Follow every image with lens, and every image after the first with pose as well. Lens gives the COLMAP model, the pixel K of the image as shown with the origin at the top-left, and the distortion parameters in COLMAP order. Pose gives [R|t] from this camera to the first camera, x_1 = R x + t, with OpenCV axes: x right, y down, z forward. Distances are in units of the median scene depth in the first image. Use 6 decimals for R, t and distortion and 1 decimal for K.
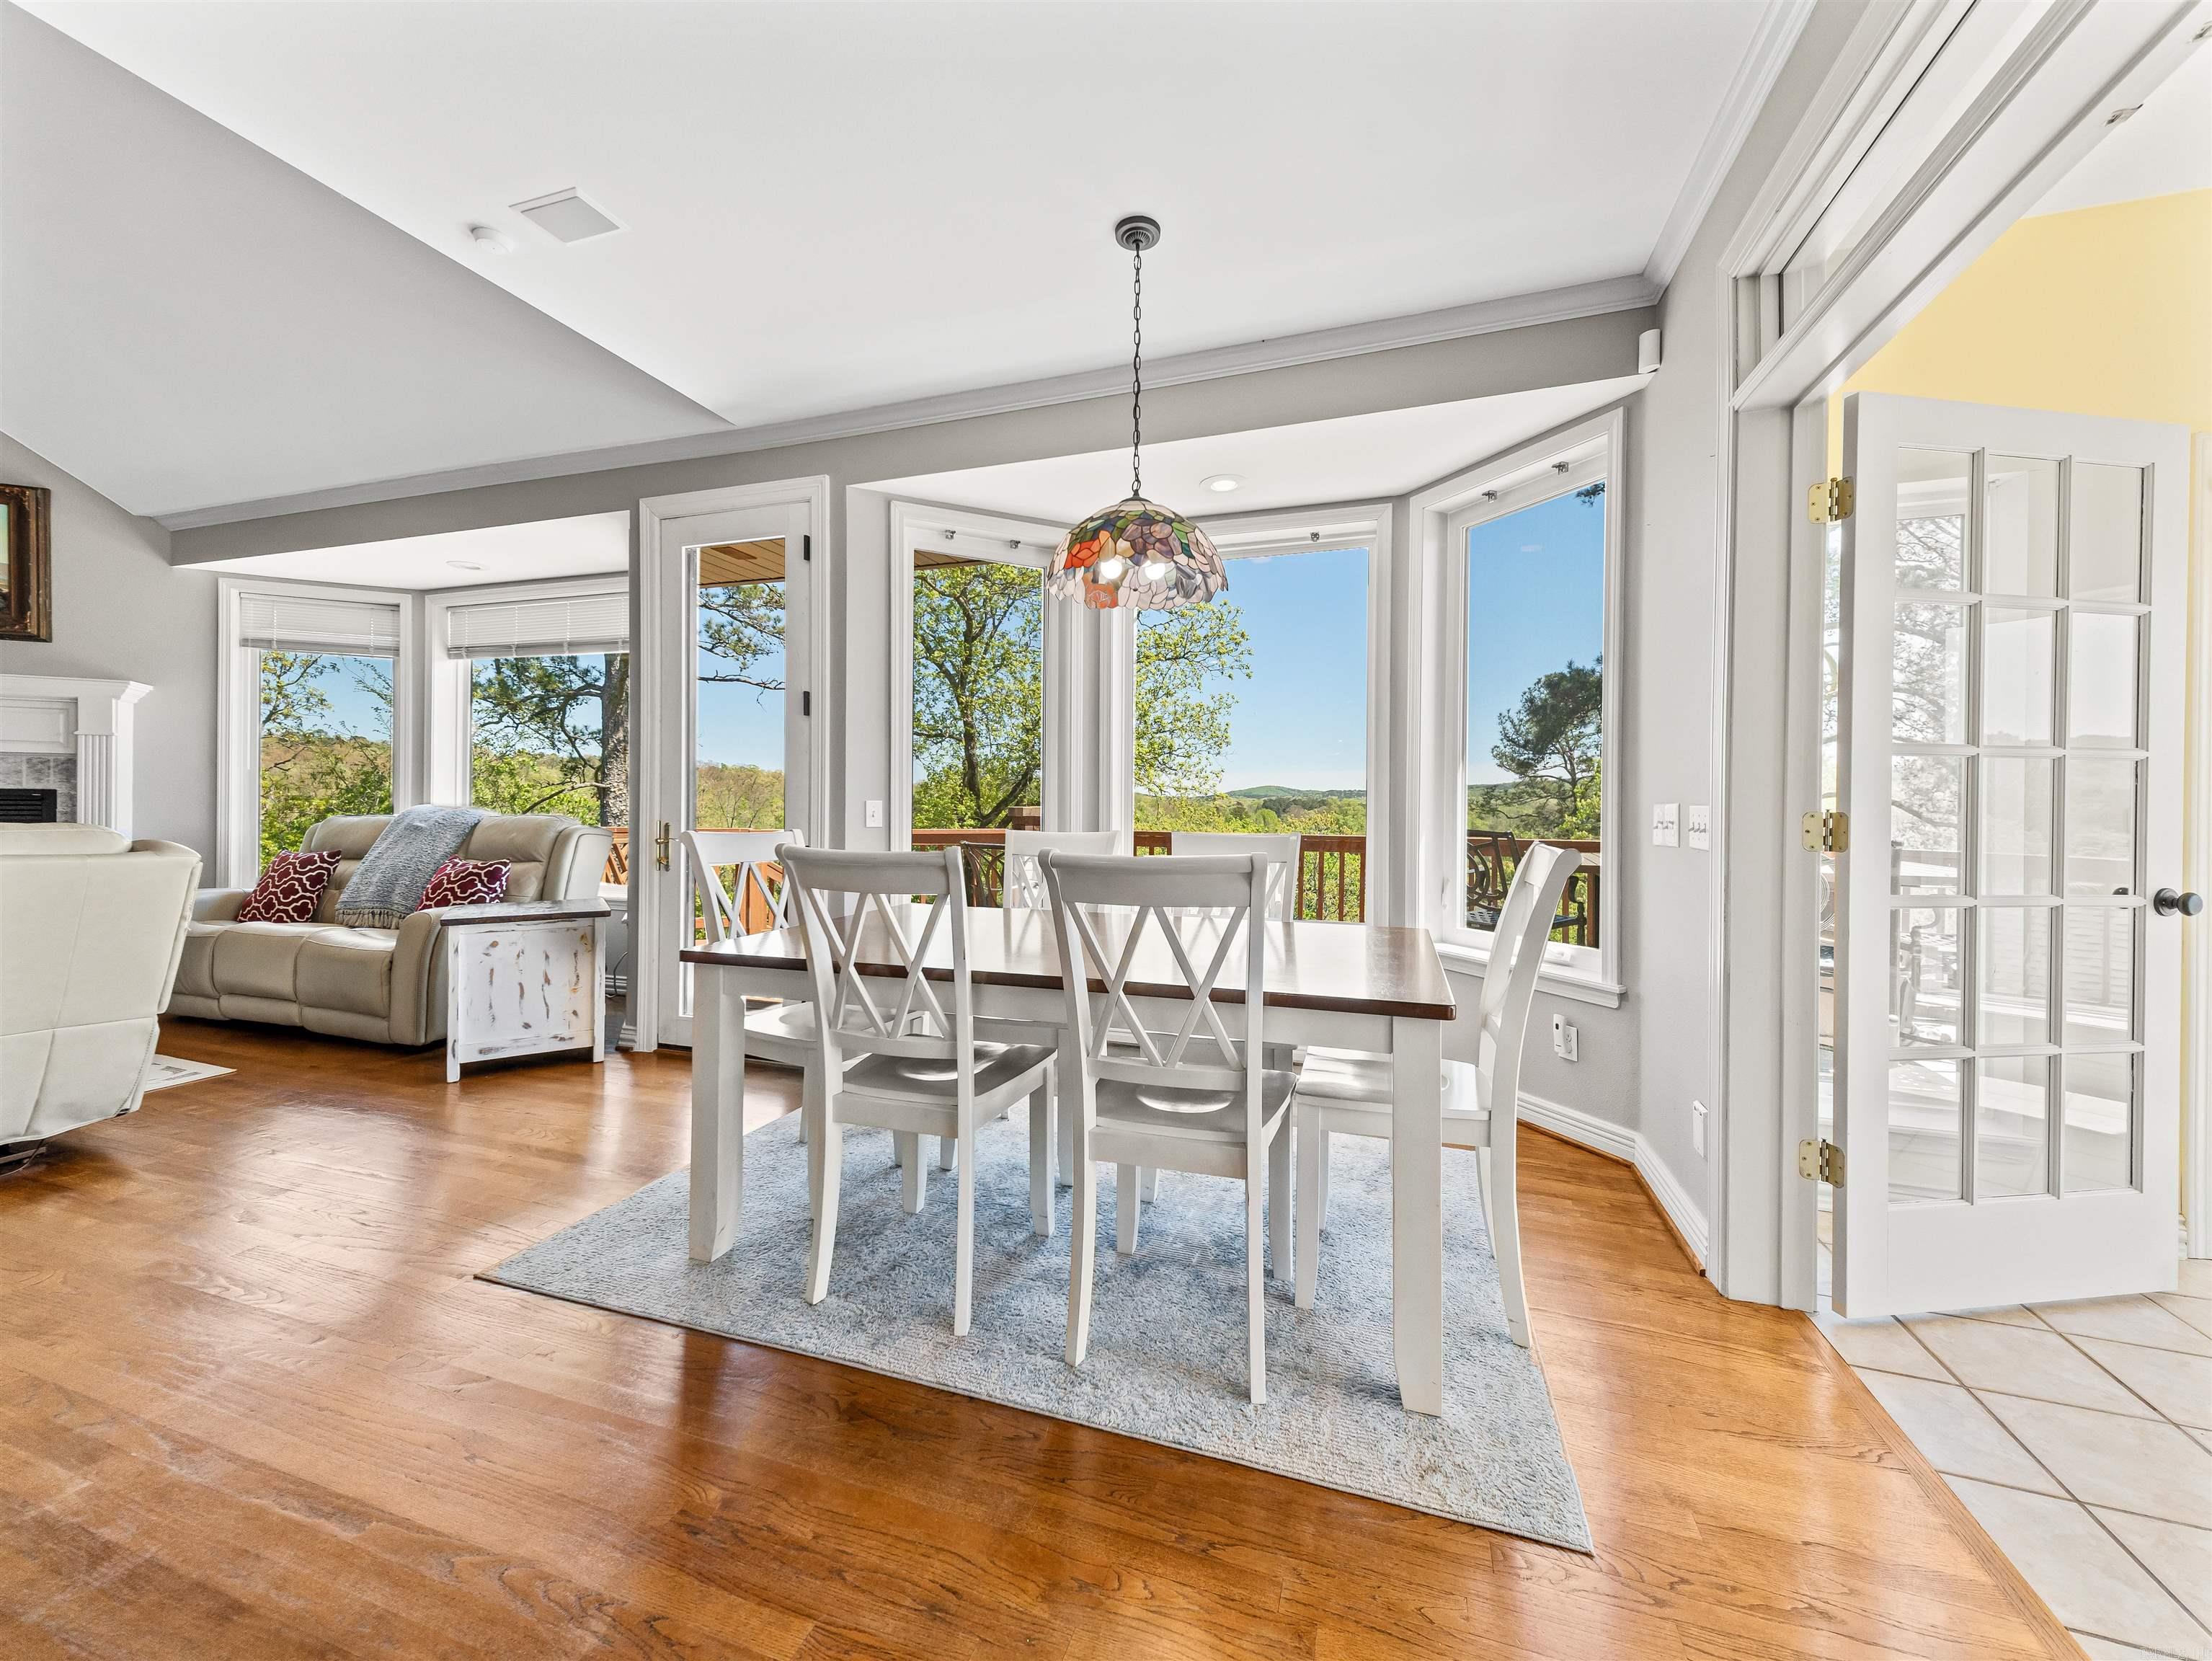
lens RADIAL K [[862.2, 0, 1098.7], [0, 862.2, 811.2], [0, 0, 1]] dist [0.024850, -0.007020]
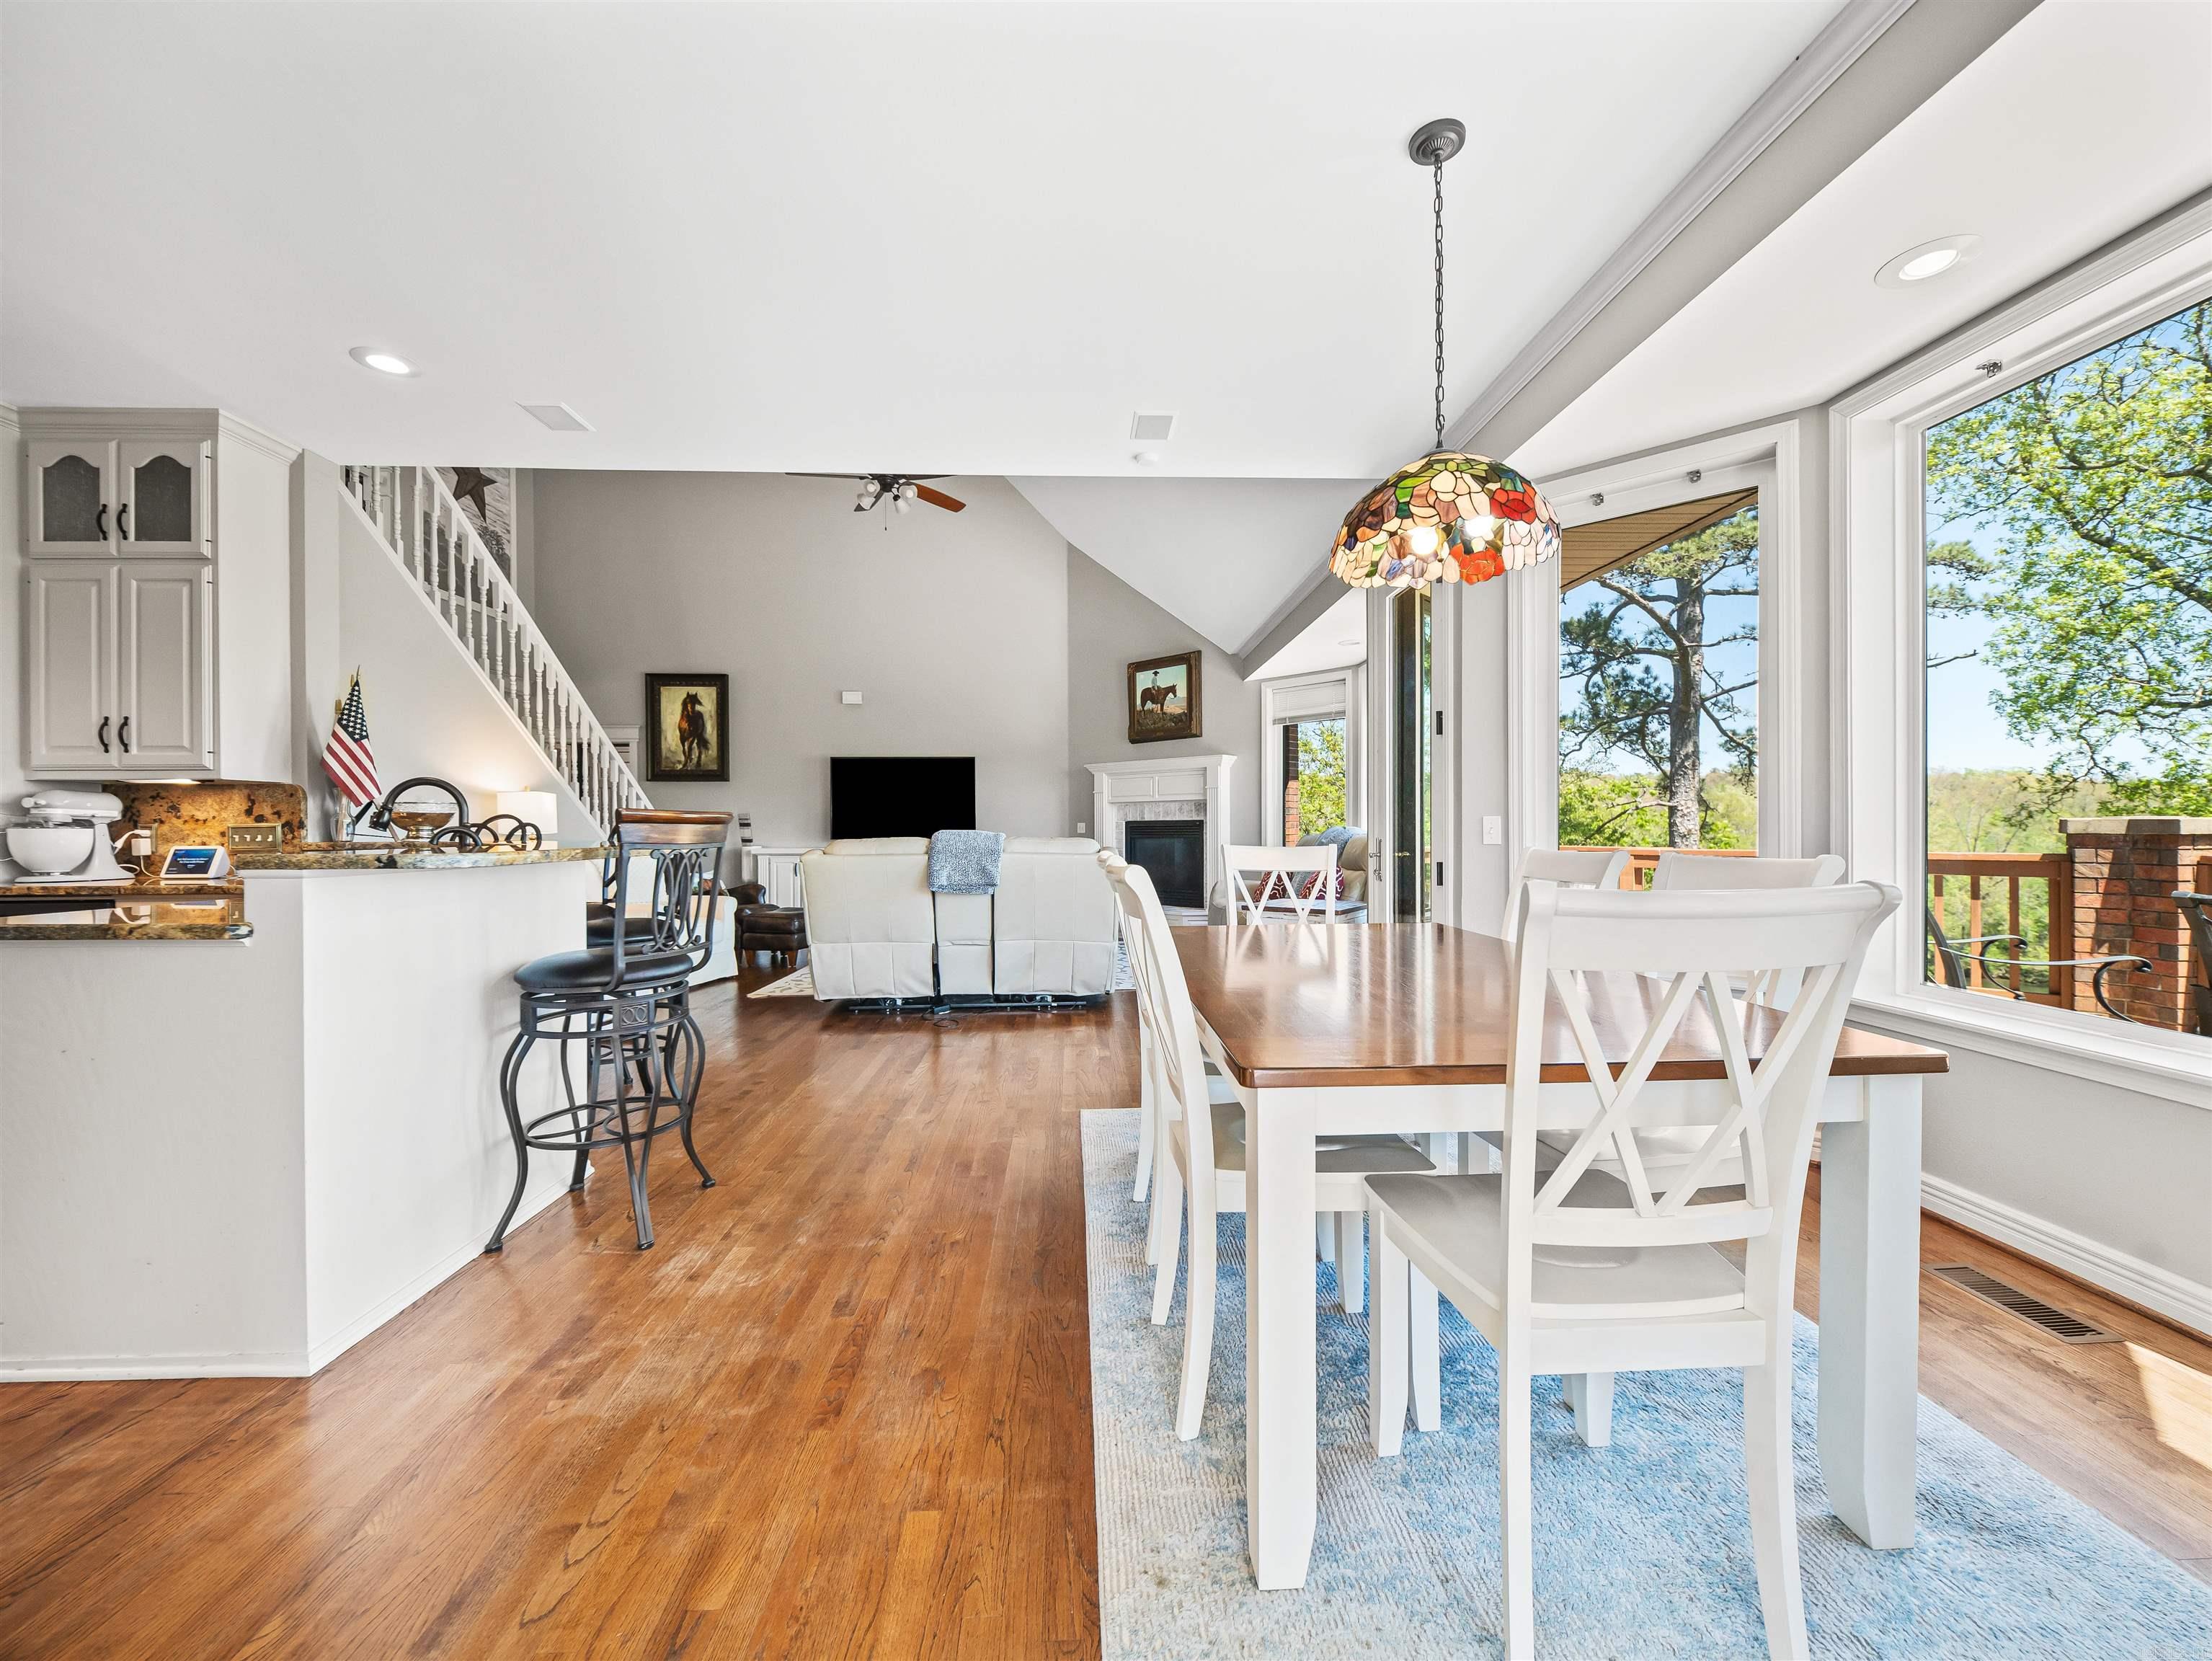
lens RADIAL K [[862.2, 0, 1111.1], [0, 862.2, 835.6], [0, 0, 1]] dist [0.013477, -0.000030]
pose [[0.364152, -0.001334, -0.931339, 0.358084], [0.005230, 0.999986, 0.000612, 0.004452], [0.931325, -0.005094, 0.364154, 0.200733]]
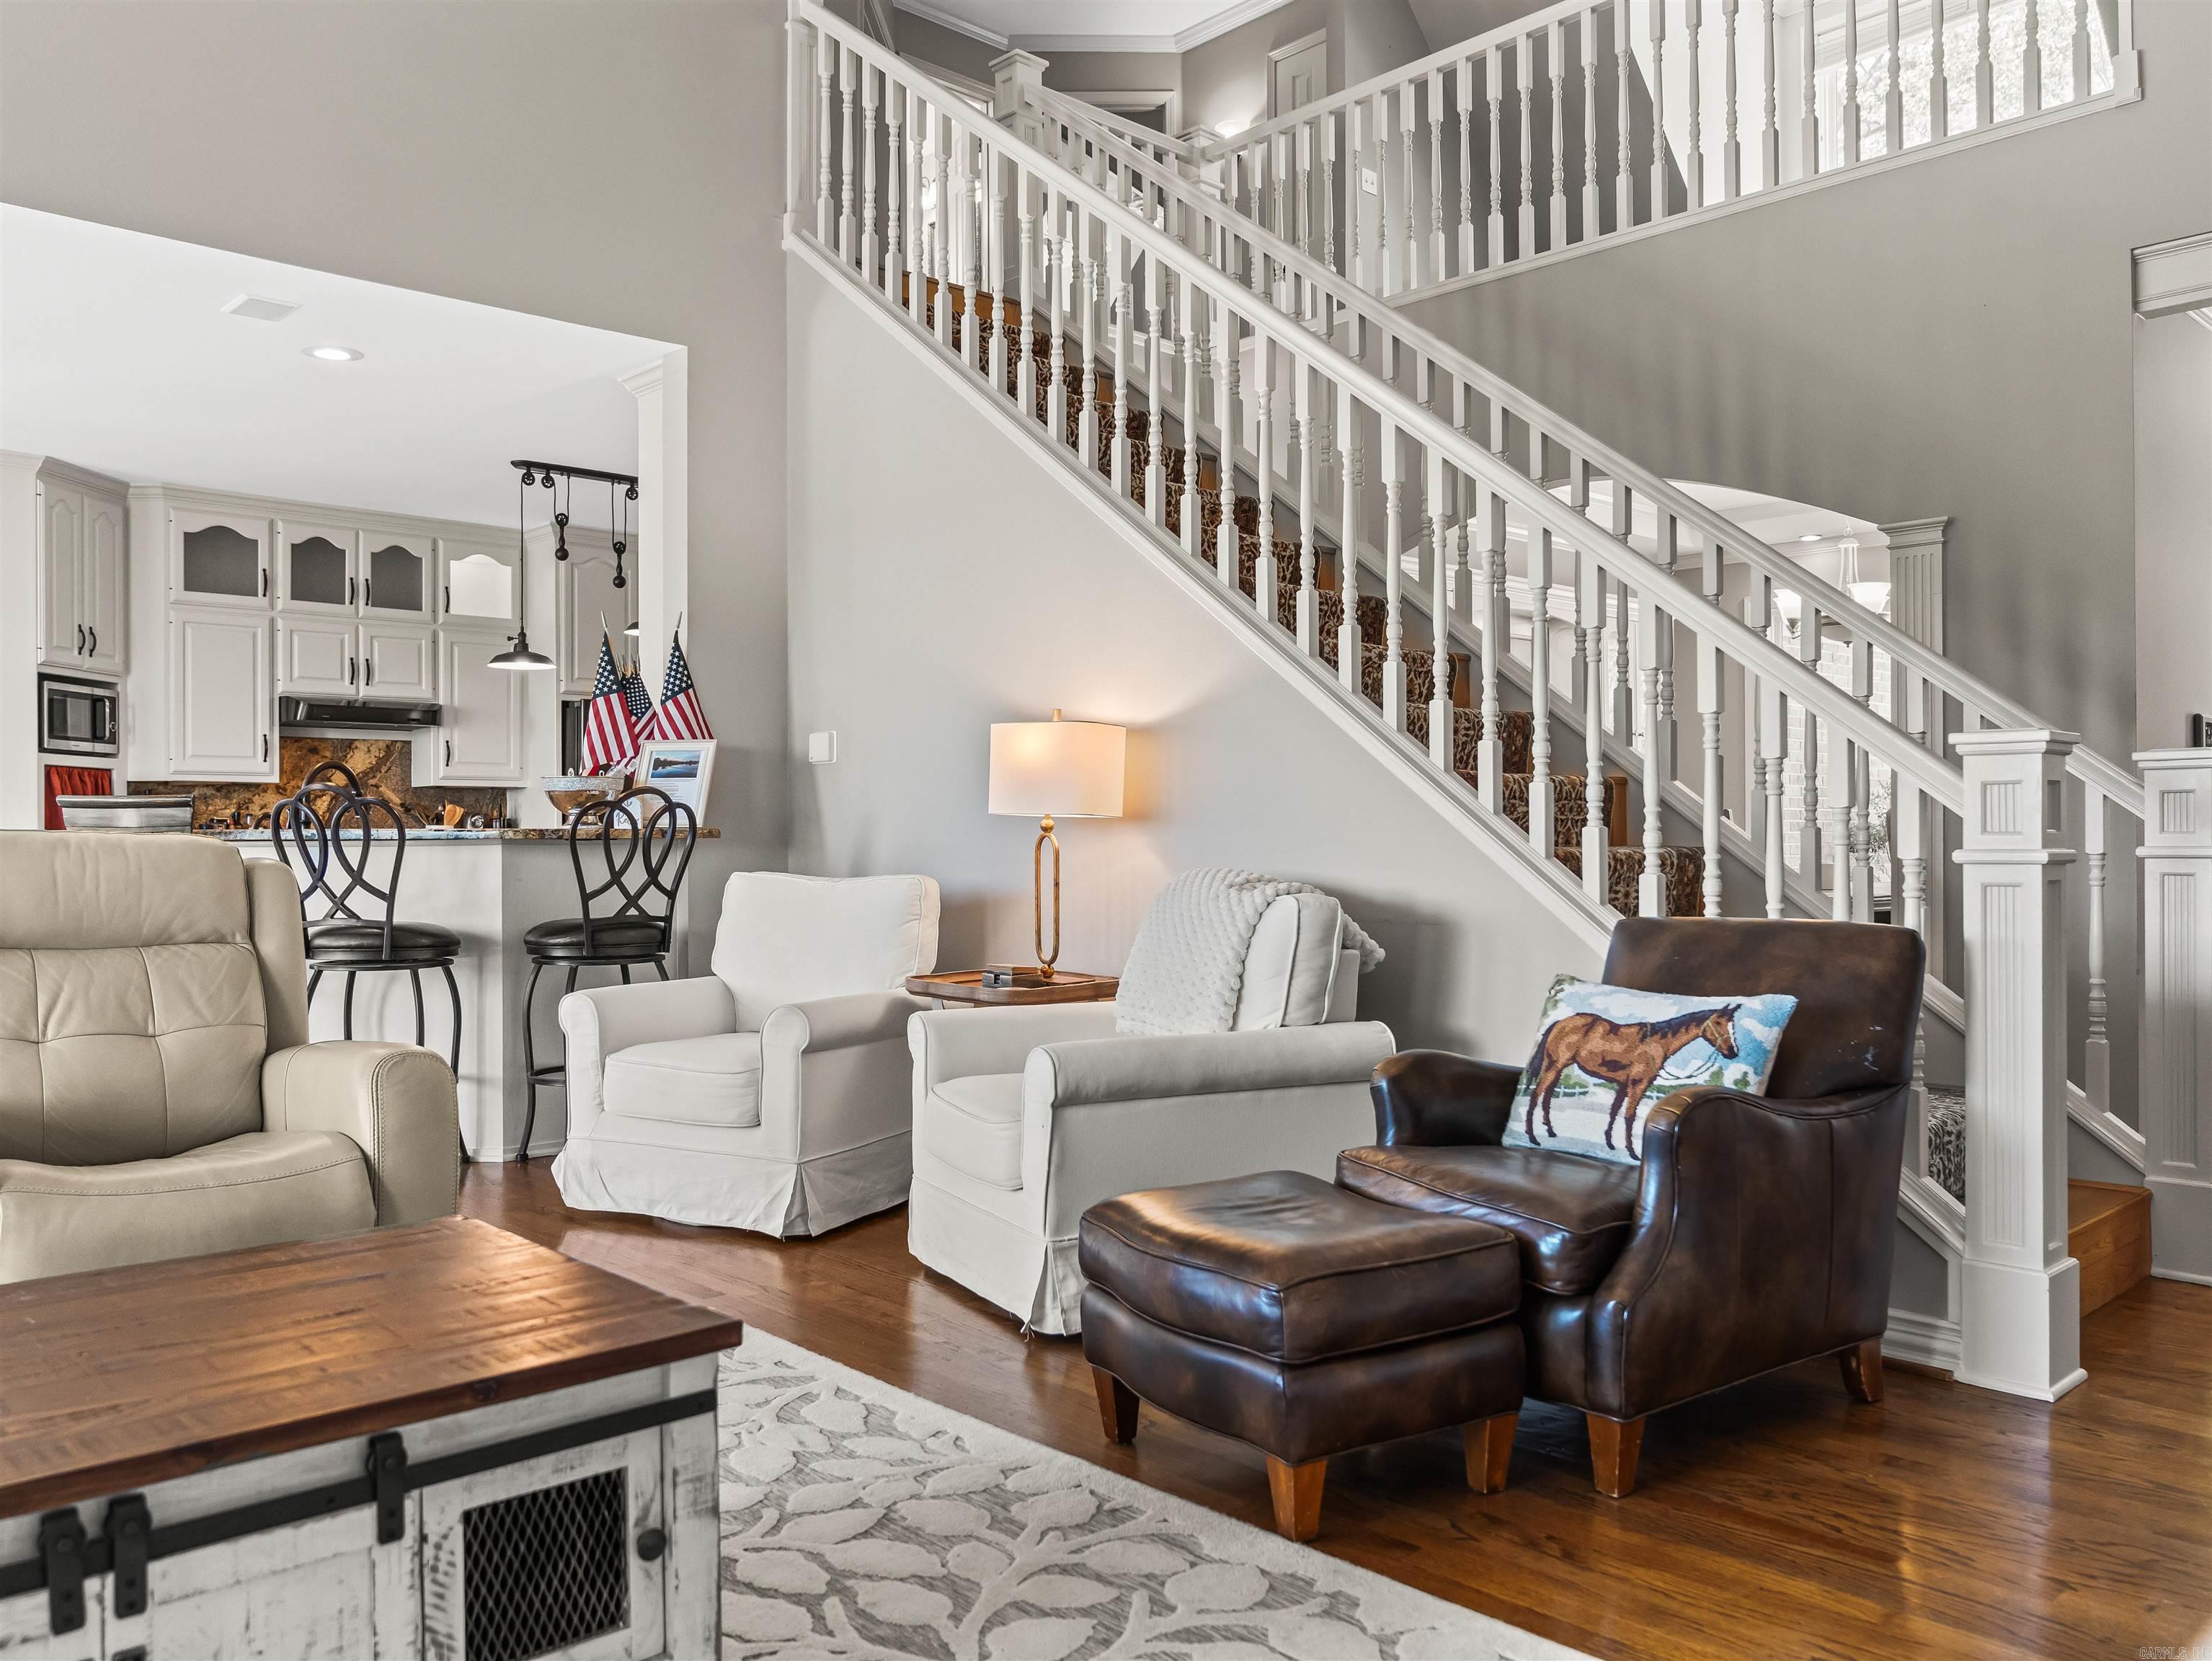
lens RADIAL K [[1708.5, 0, 1080.9], [0, 1708.5, 832.4], [0, 0, 1]] dist [-0.005412, 0.002581]
pose [[-0.878719, -0.003782, 0.477324, -1.459575], [-0.000799, 0.999979, 0.006452, 0.002309], [-0.477339, 0.005288, -0.878703, 0.765525]]
